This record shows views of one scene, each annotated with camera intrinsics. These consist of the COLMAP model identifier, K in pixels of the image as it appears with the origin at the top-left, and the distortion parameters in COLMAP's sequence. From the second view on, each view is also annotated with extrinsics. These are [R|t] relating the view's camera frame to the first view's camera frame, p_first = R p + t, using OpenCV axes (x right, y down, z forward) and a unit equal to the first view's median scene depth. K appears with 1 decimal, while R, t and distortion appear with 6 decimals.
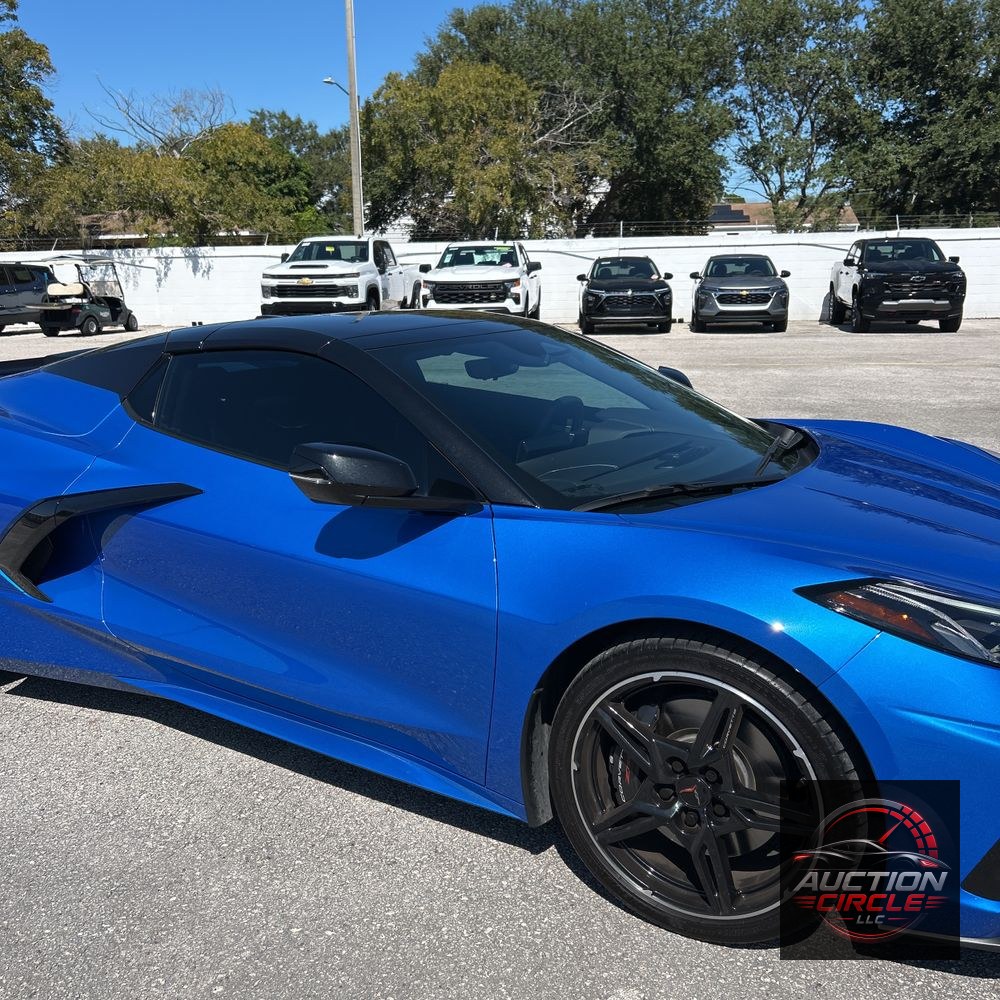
lens RADIAL K [[1021.1, 0, 476.3], [0, 1021.1, 530.7], [0, 0, 1]] dist [0.014527, -0.017681]
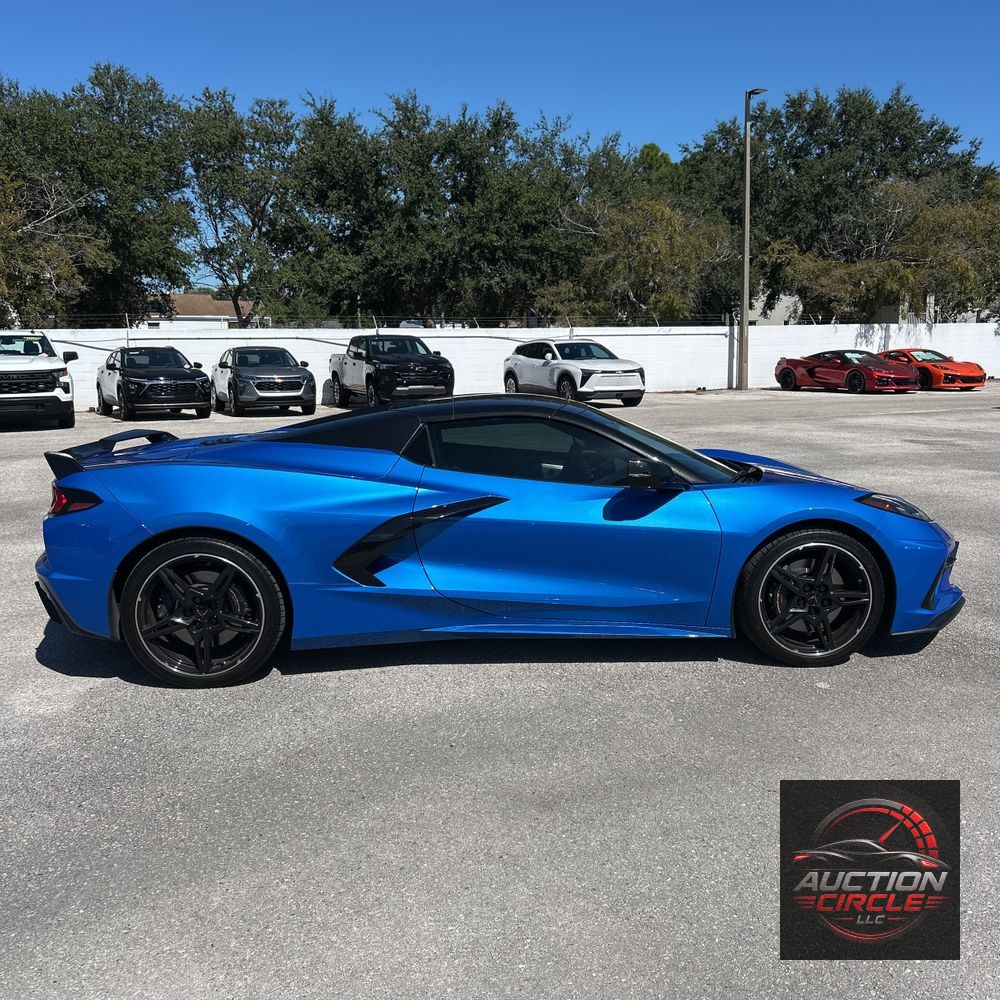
lens RADIAL K [[1042.6, 0, 500.0], [0, 1042.6, 500.0], [0, 0, 1]] dist [0.126788, -0.342721]
pose [[0.827816, -0.072093, 0.556348, -0.181966], [0.135228, 0.988109, -0.073171, 0.013026], [-0.544457, 0.135806, 0.827722, -0.064066]]
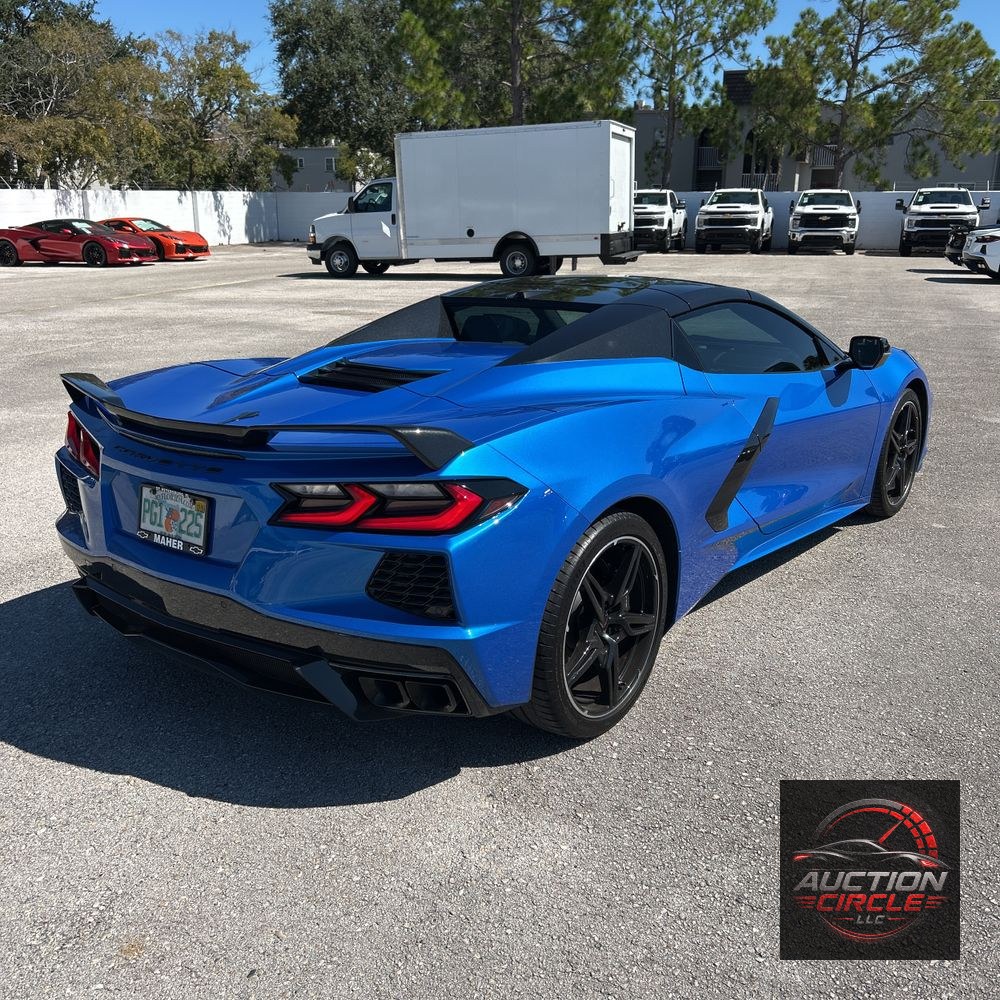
lens RADIAL K [[1037.3, 0, 519.0], [0, 1037.3, 525.8], [0, 0, 1]] dist [-0.002607, 0.009627]
pose [[0.108017, -0.276473, 0.954932, -0.258941], [0.249441, 0.937362, 0.243171, -0.046877], [-0.962347, 0.211932, 0.170215, 0.164361]]
